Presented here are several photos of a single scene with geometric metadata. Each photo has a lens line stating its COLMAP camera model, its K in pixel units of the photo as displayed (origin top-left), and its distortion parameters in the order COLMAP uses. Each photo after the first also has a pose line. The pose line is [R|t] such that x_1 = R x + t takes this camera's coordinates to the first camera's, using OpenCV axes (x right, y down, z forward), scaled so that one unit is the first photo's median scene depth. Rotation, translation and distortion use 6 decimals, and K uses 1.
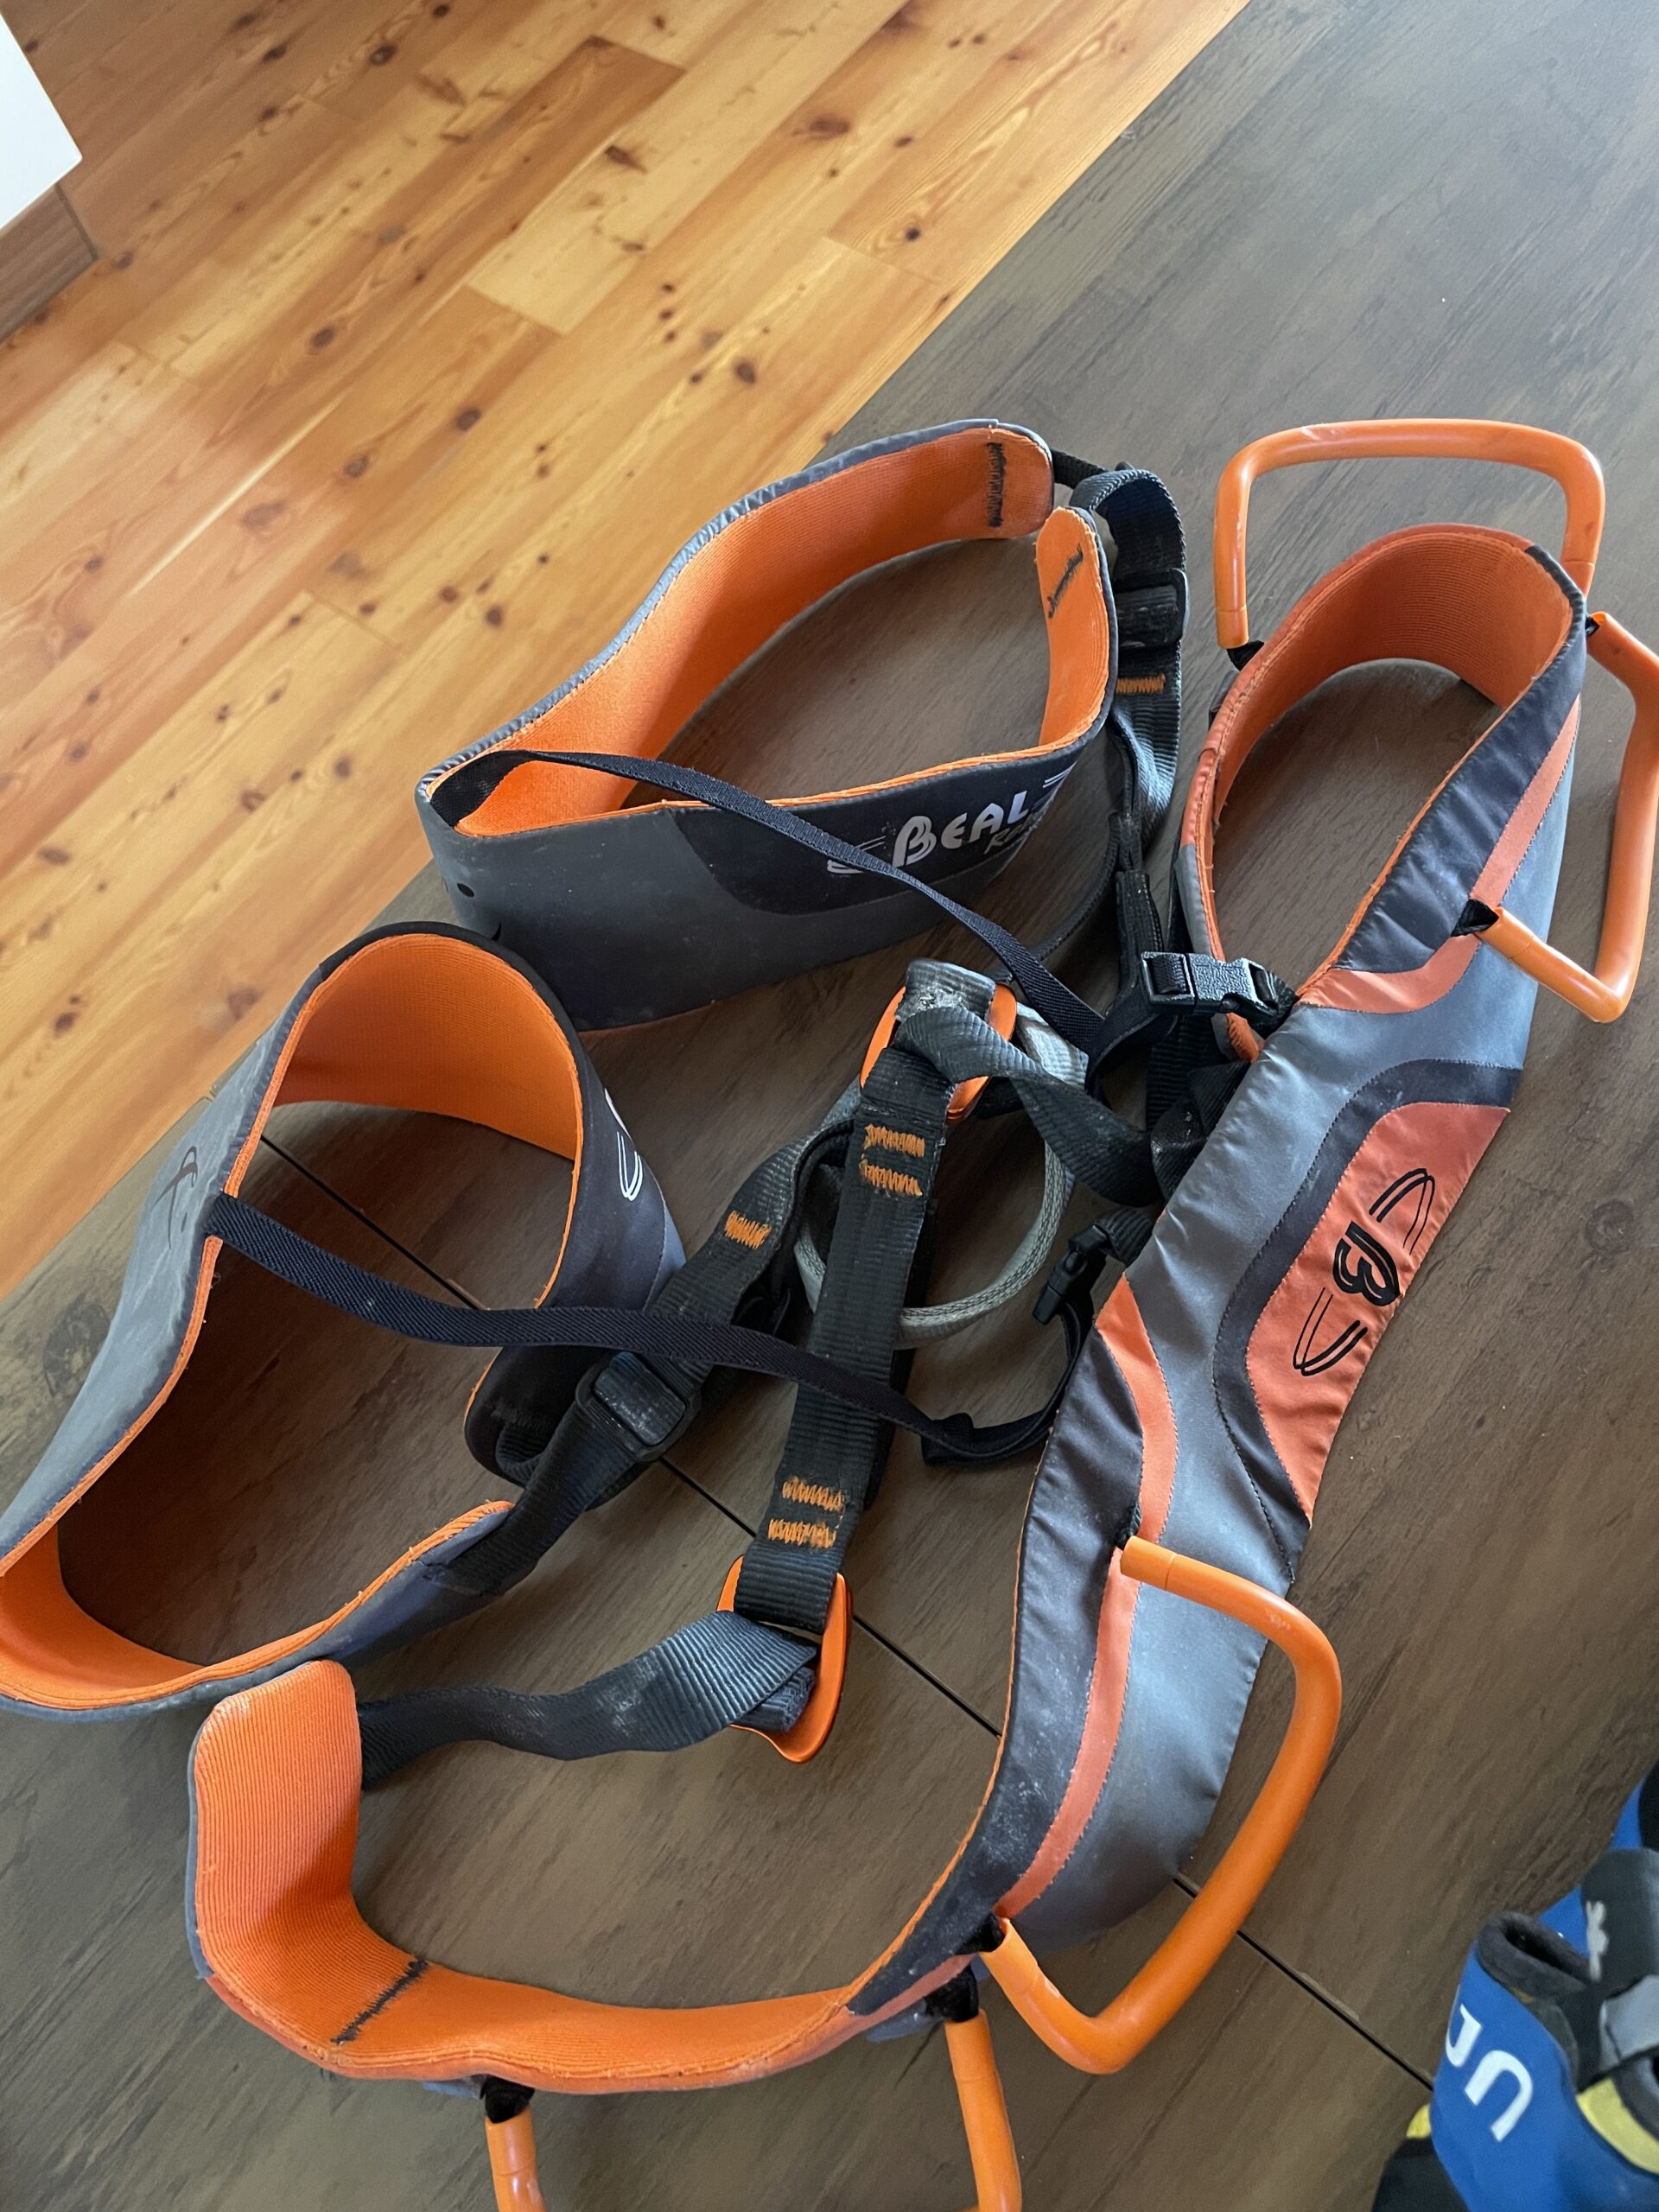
lens RADIAL K [[1697.3, 0, 829.5], [0, 1697.3, 1106.0], [0, 0, 1]] dist [0.080992, -0.120898]
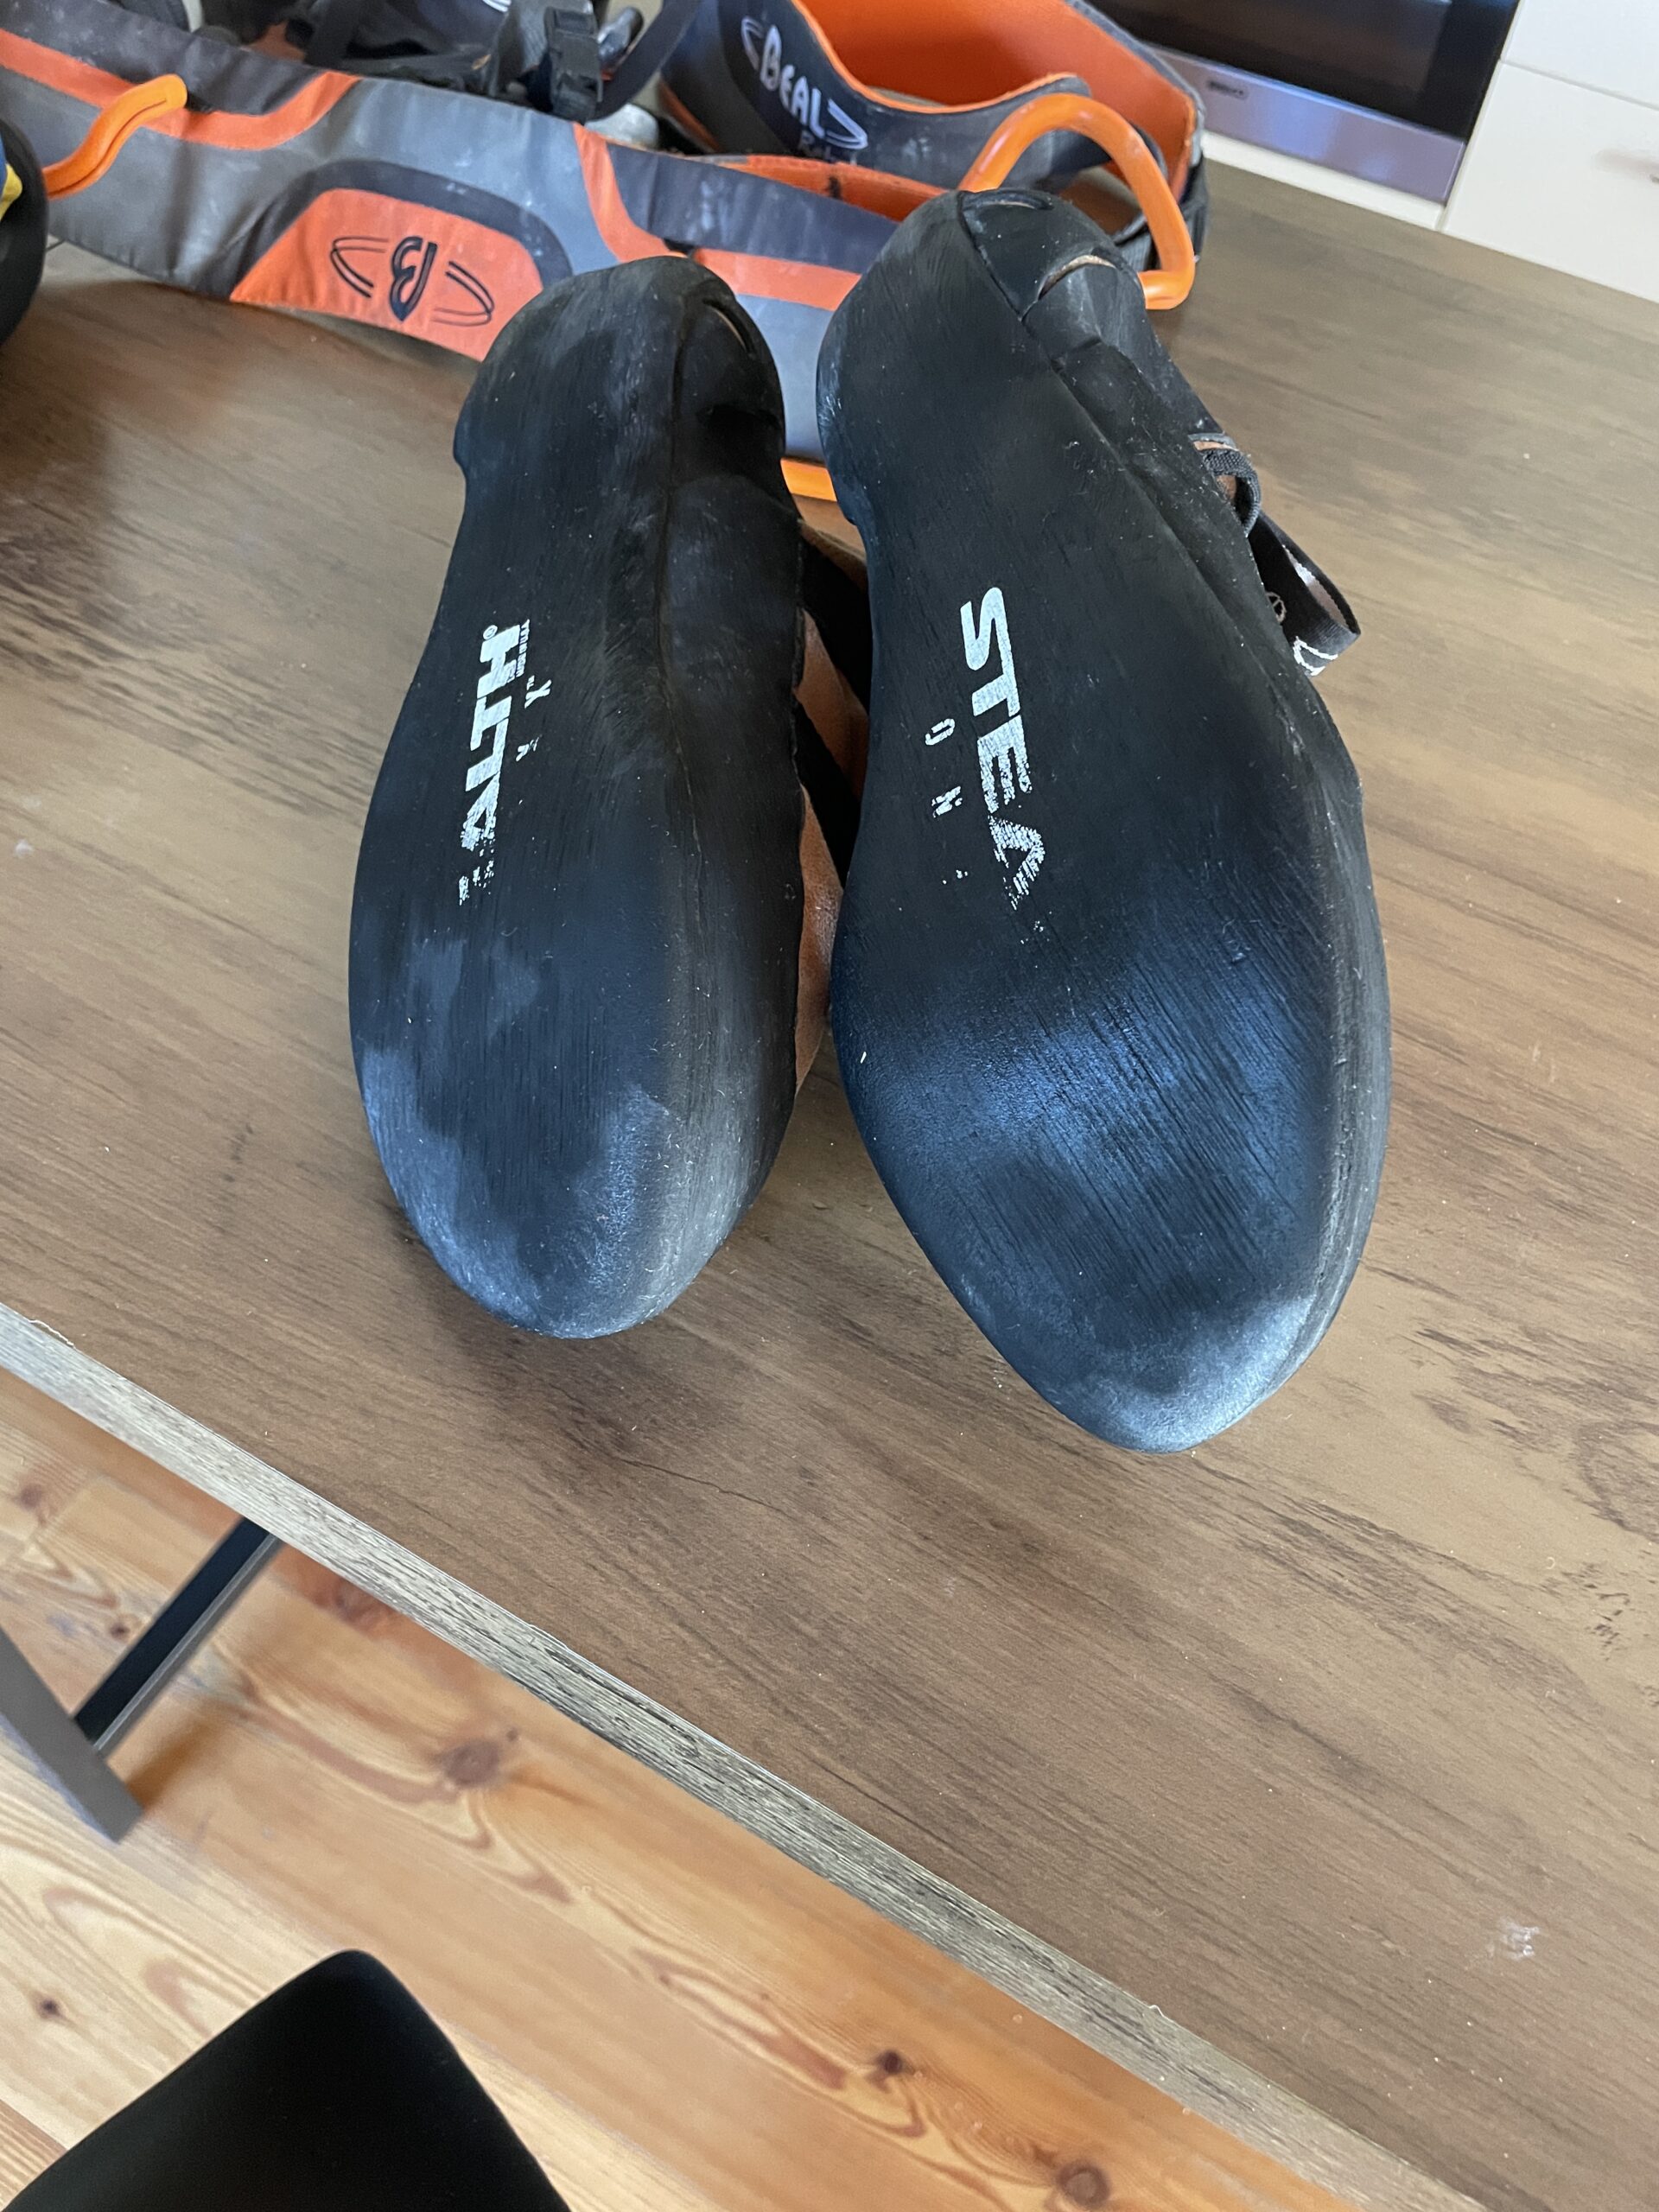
lens RADIAL K [[1697.3, 0, 829.5], [0, 1697.3, 1106.0], [0, 0, 1]] dist [0.080992, -0.120898]
pose [[0.124901, 0.871084, -0.474987, 1.516208], [-0.930194, 0.269355, 0.249372, -0.352982], [0.345164, 0.410684, 0.843920, 0.276069]]
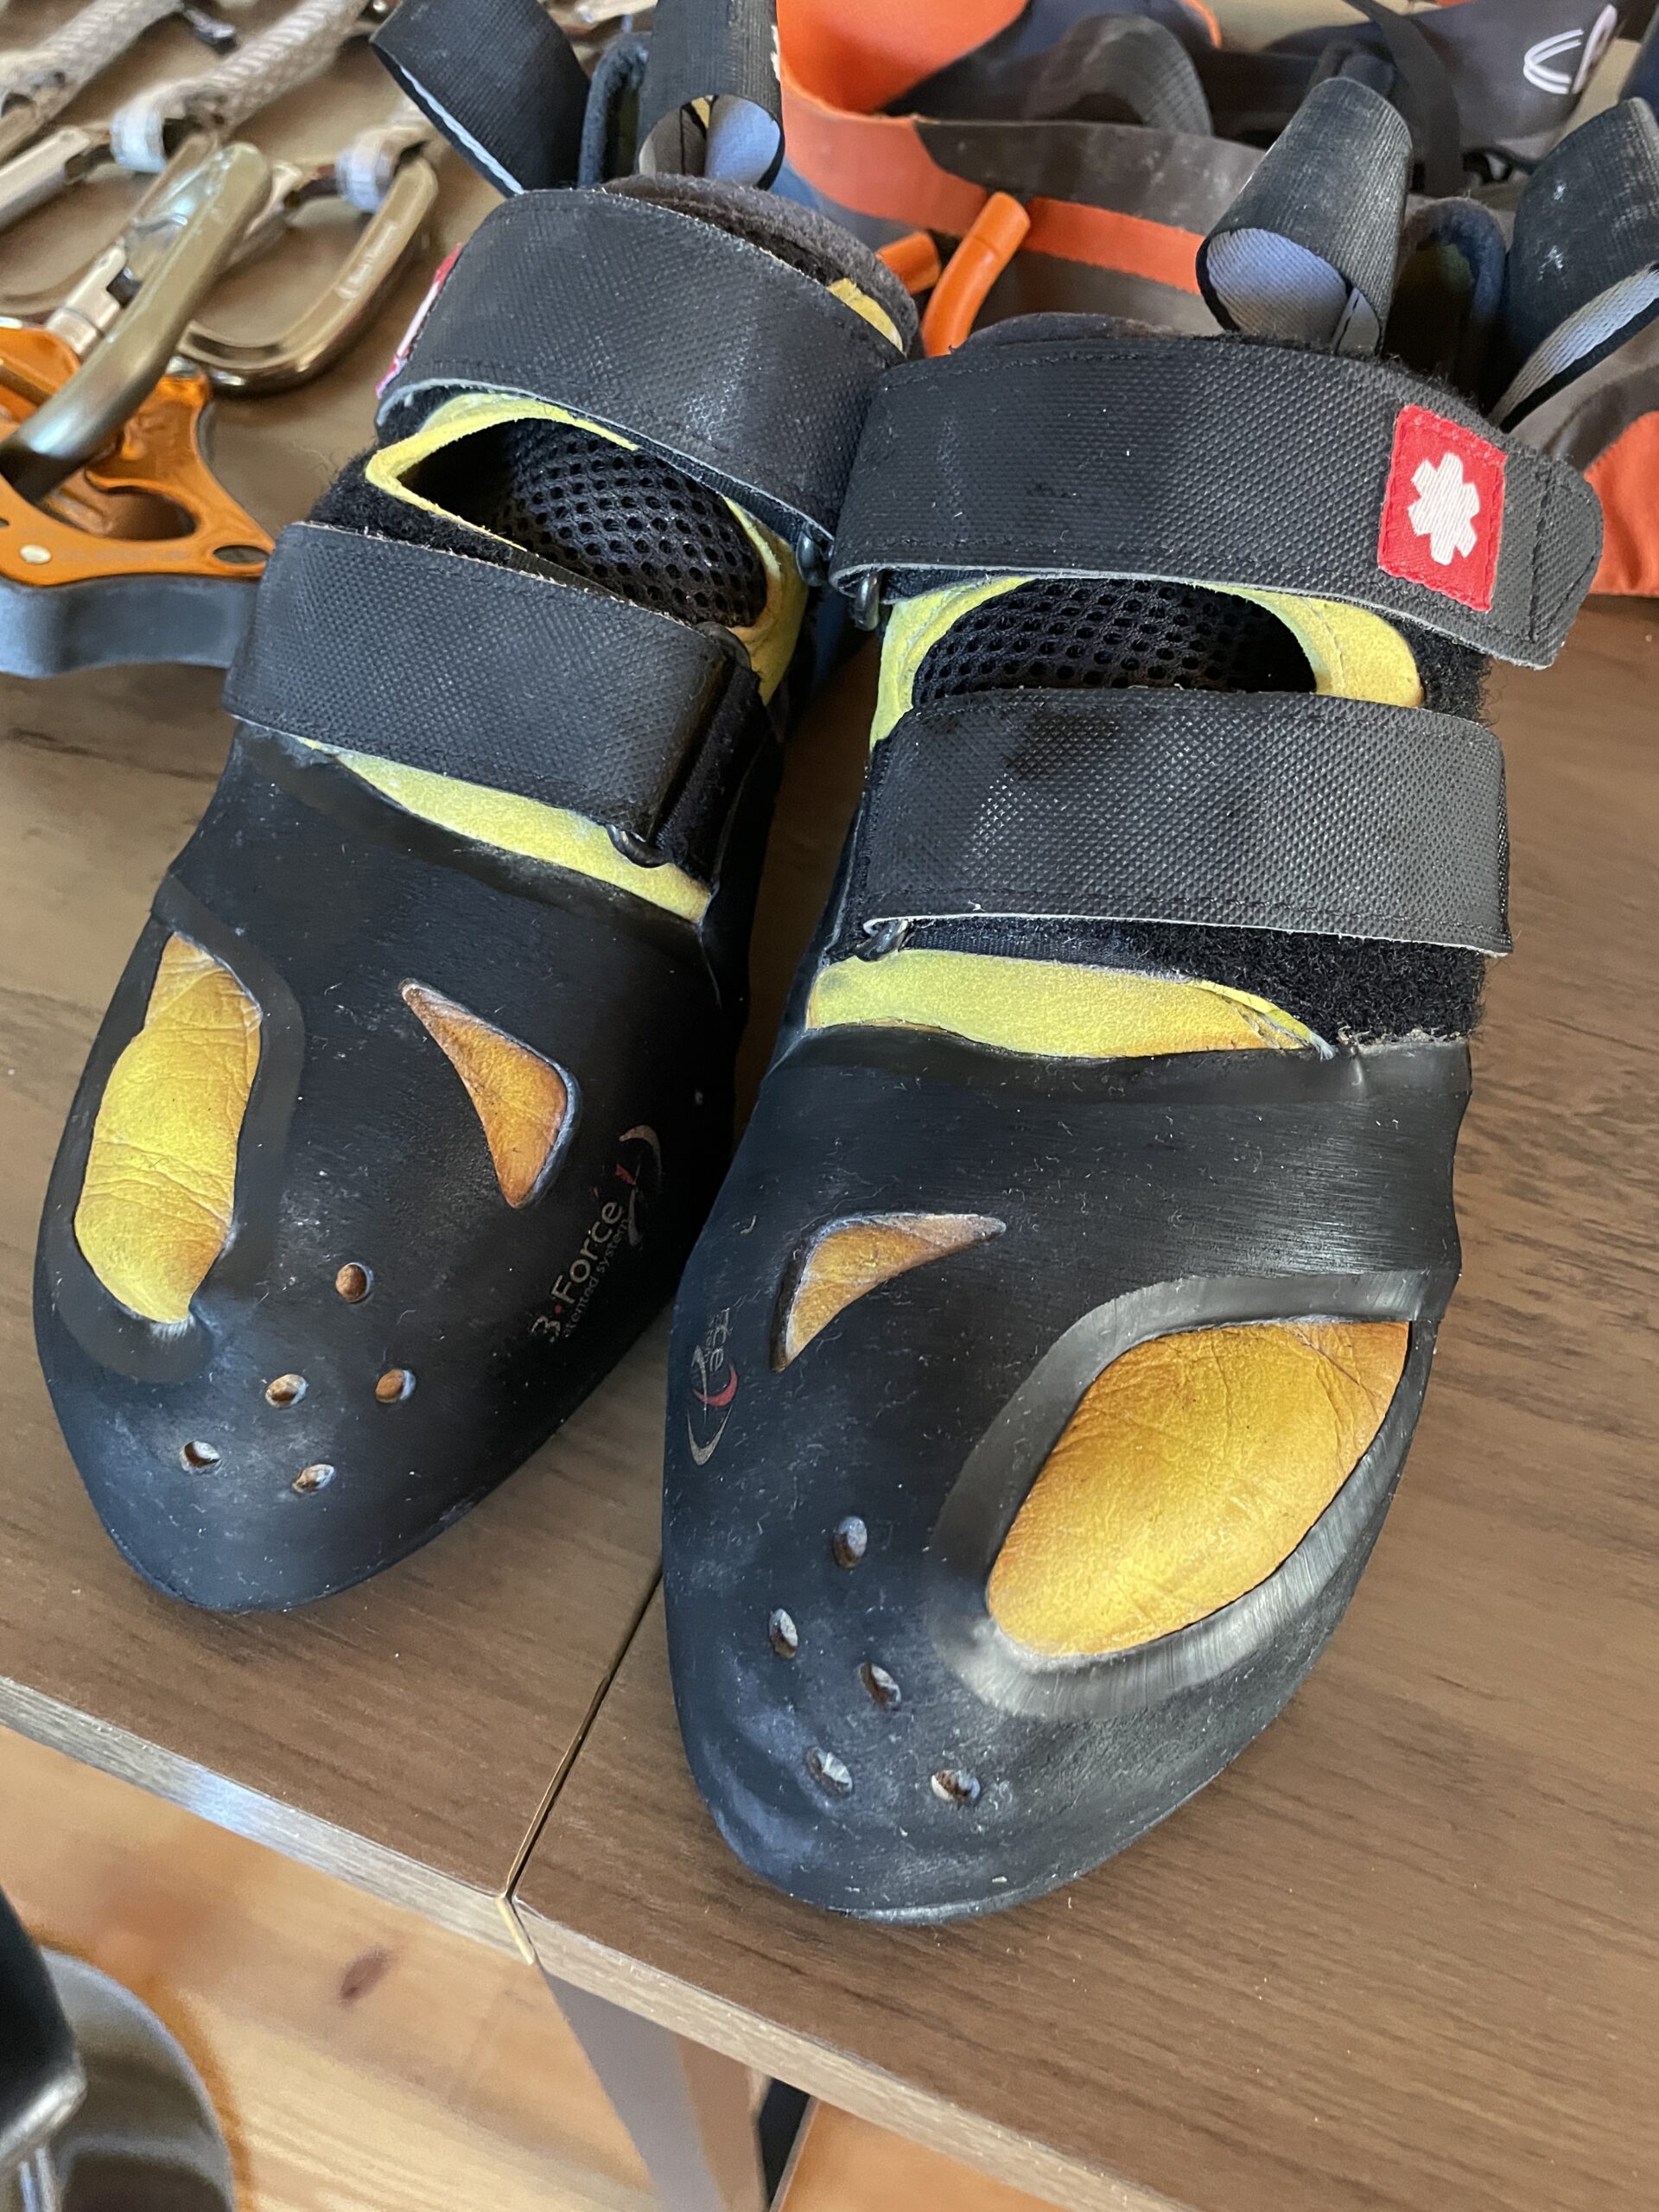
lens RADIAL K [[1713.2, 0, 829.5], [0, 1713.2, 1106.0], [0, 0, 1]] dist [0.079499, -0.134130]
pose [[0.263396, 0.851527, -0.453348, 0.817625], [-0.889787, 0.396003, 0.226848, 0.448630], [0.372695, 0.343632, 0.861983, 0.183426]]
